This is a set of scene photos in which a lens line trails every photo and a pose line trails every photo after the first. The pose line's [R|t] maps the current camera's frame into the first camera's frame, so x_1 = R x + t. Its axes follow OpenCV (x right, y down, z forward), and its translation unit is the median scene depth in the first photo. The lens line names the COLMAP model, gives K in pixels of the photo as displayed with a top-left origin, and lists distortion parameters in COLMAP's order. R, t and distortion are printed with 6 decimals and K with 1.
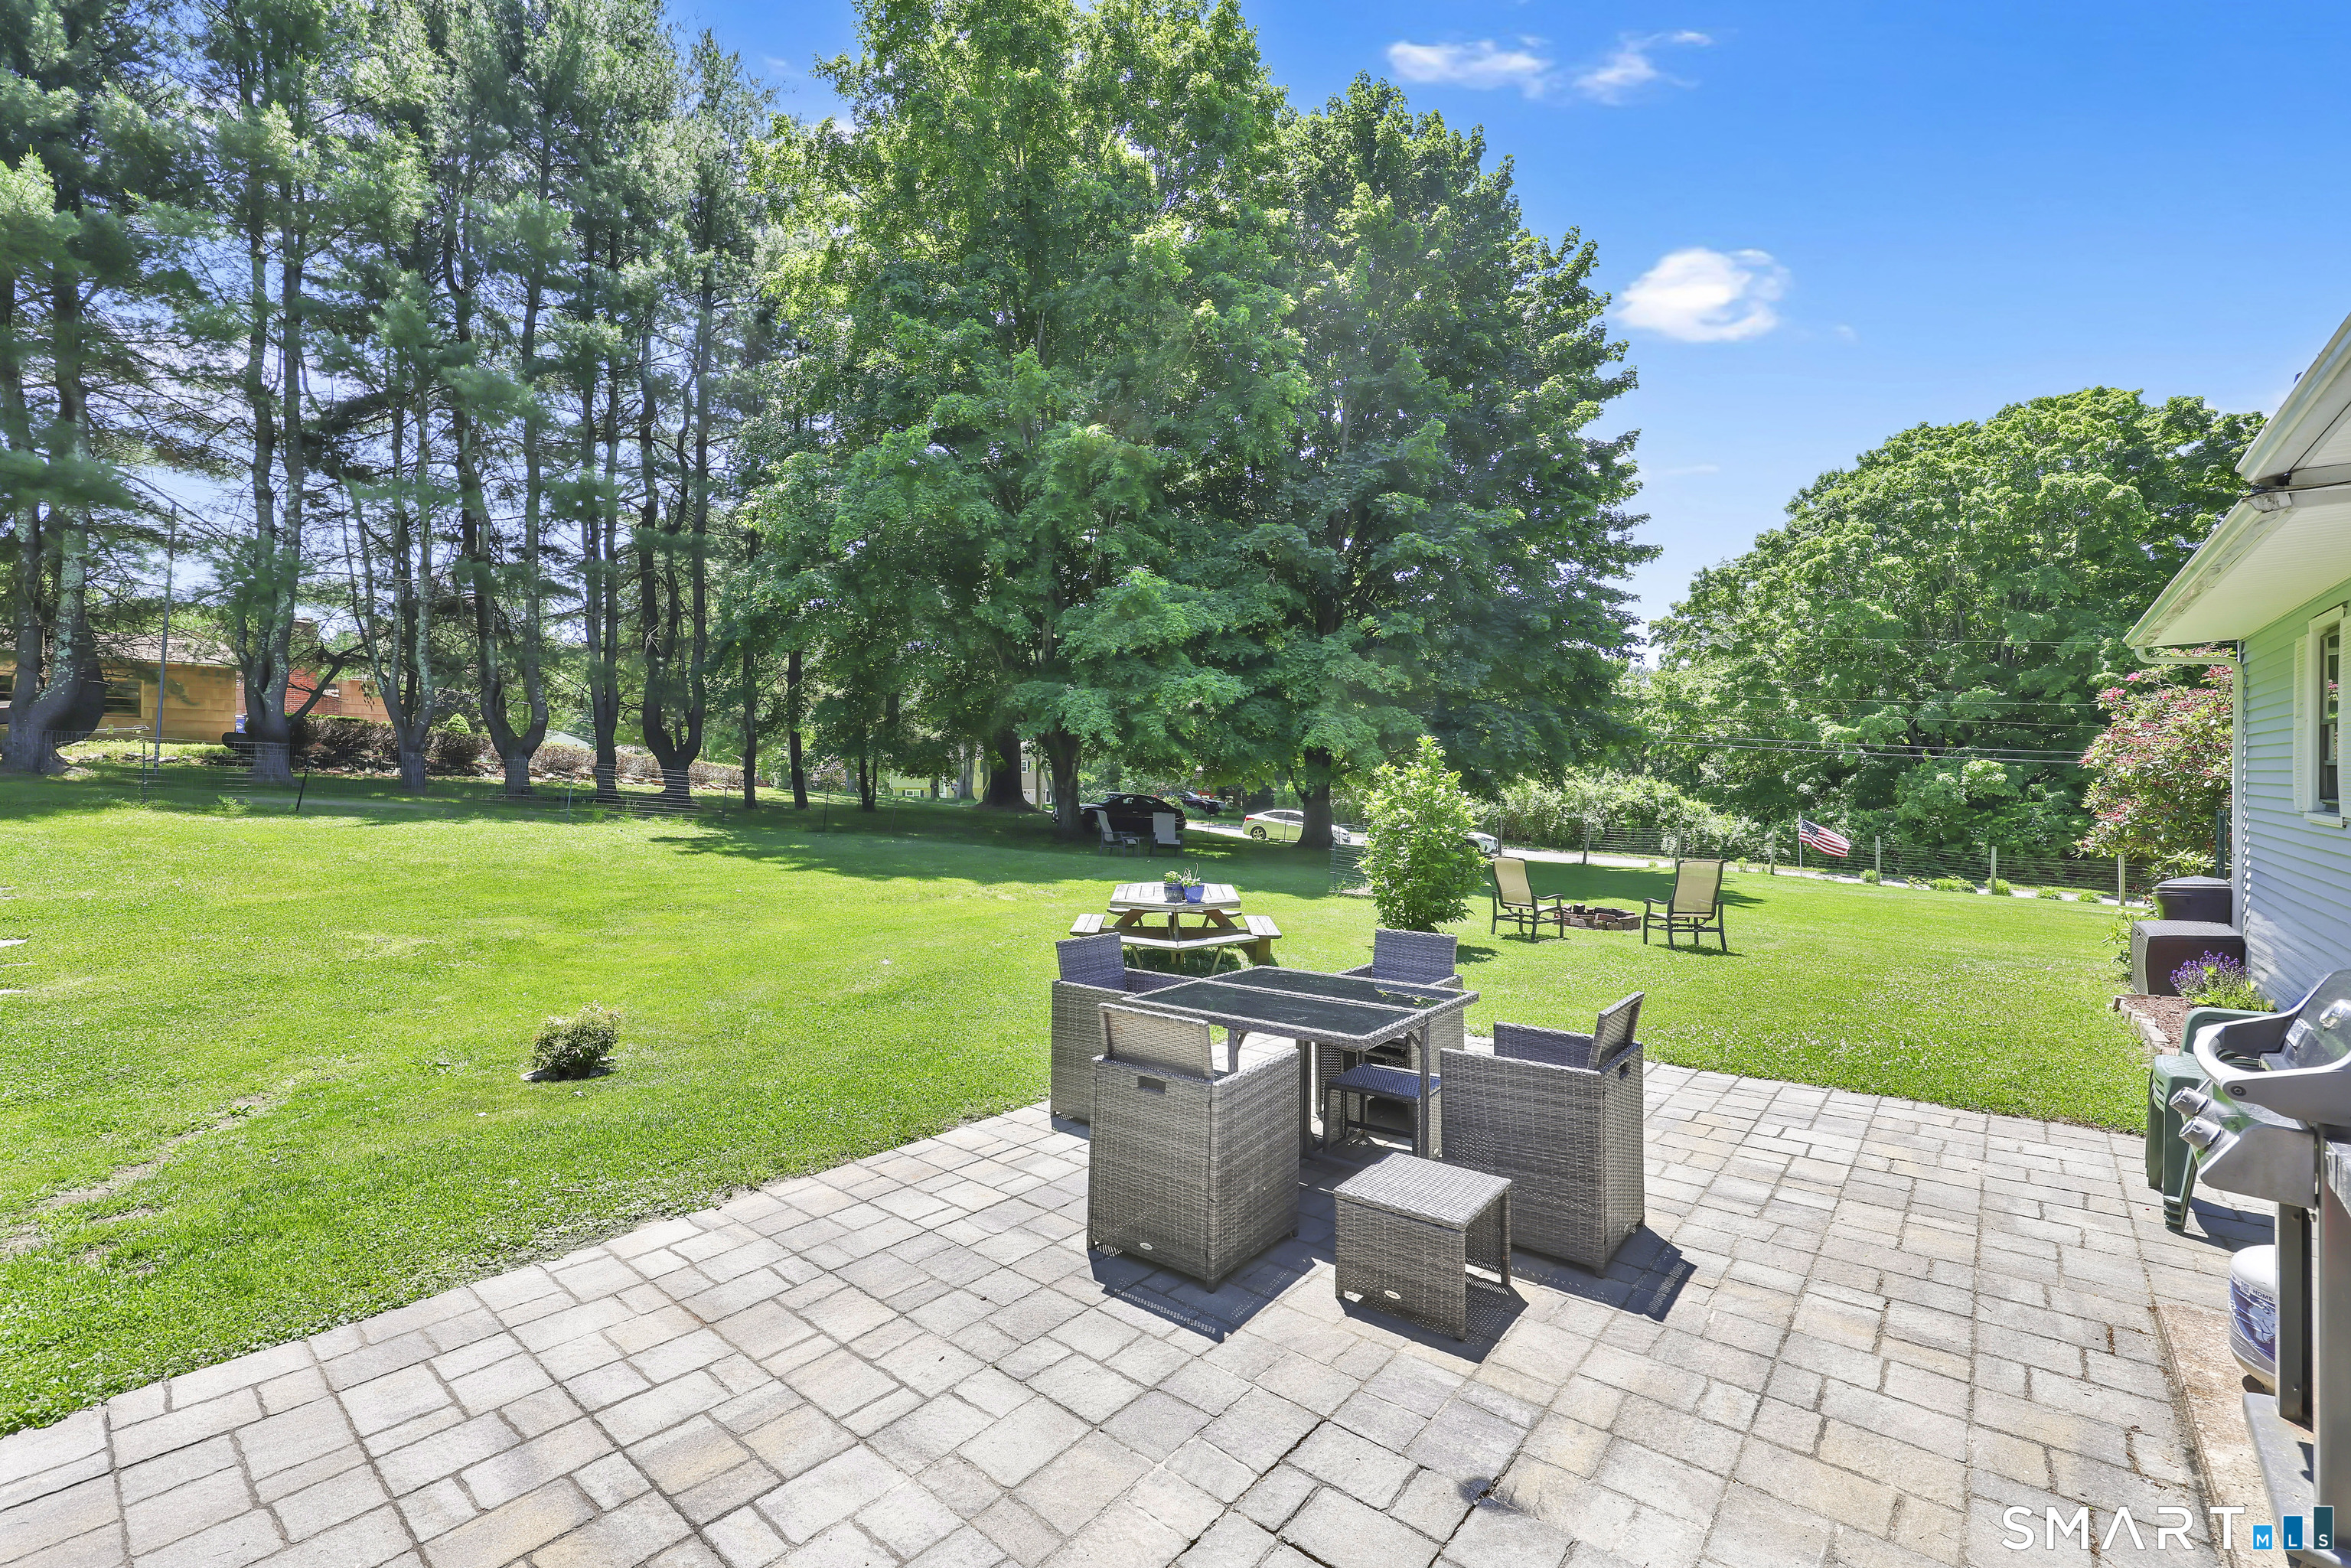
lens RADIAL K [[1006.4, 0, 1156.1], [0, 1006.4, 788.5], [0, 0, 1]] dist [0.005205, 0.002237]
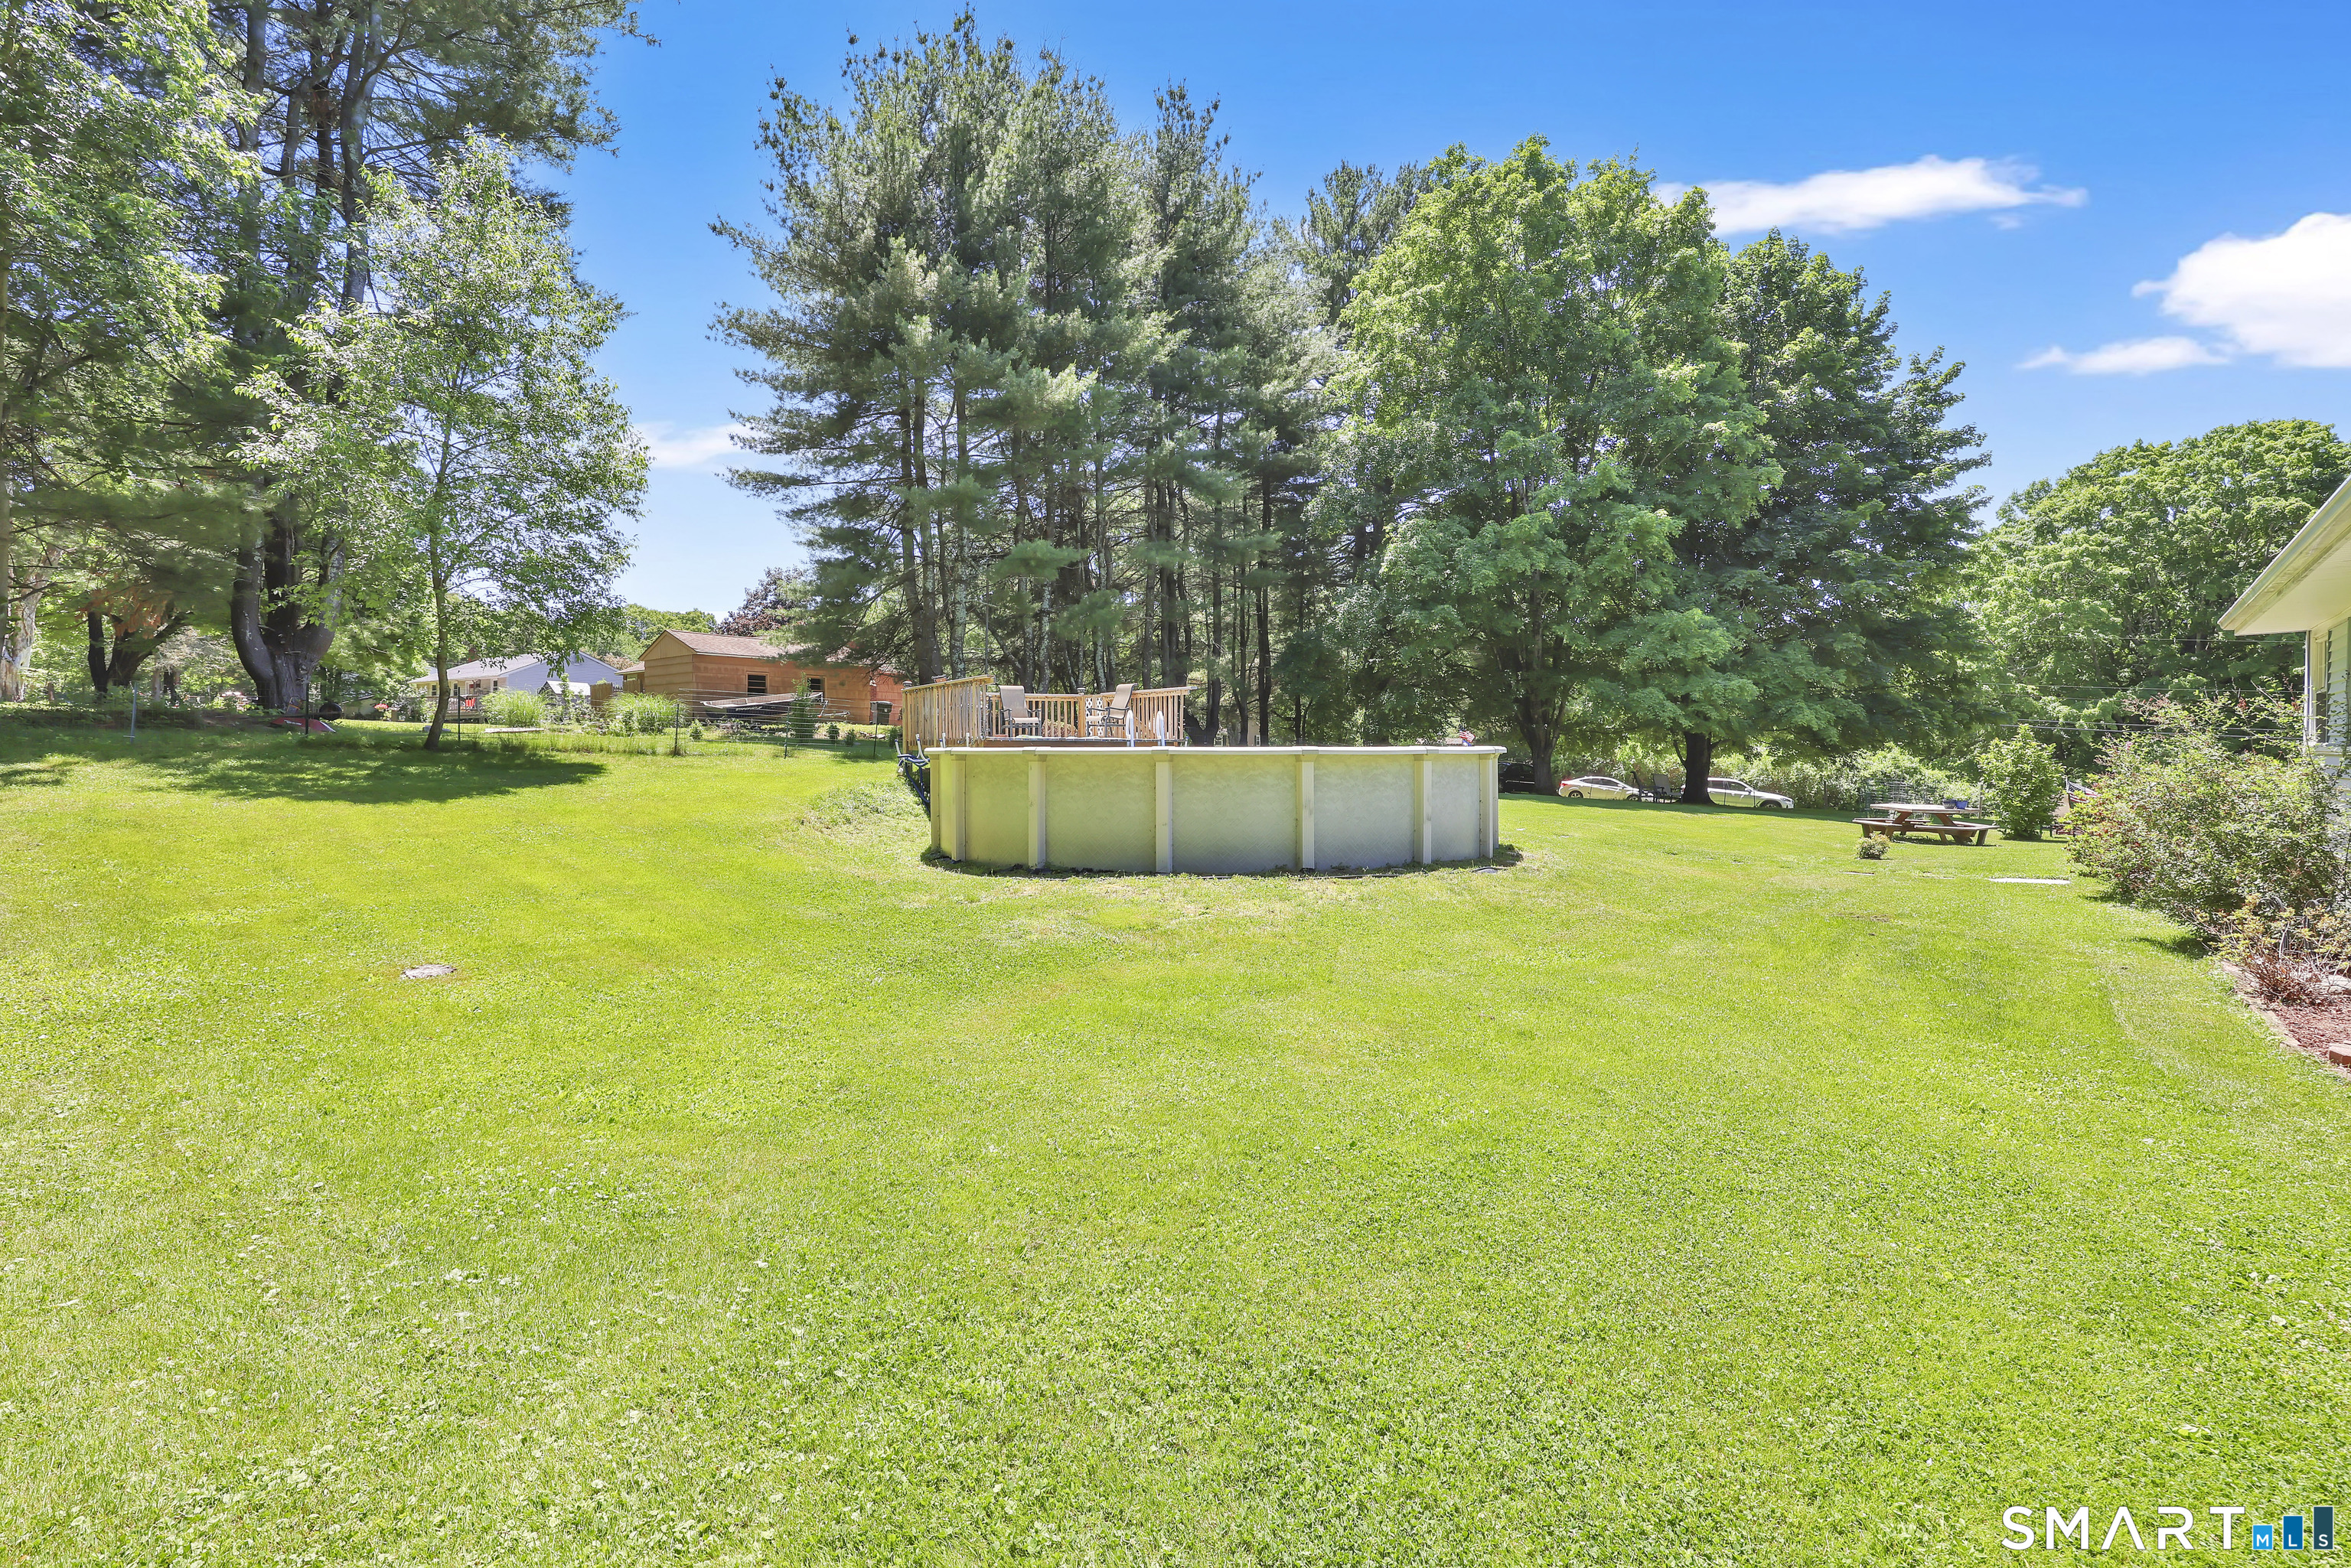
lens RADIAL K [[1006.4, 0, 1194.9], [0, 1006.4, 775.7], [0, 0, 1]] dist [0.005205, 0.002237]
pose [[0.999340, 0.001732, -0.036271, -0.336903], [-0.001284, 0.999923, 0.012349, 0.006425], [0.036290, -0.012294, 0.999266, -0.257056]]
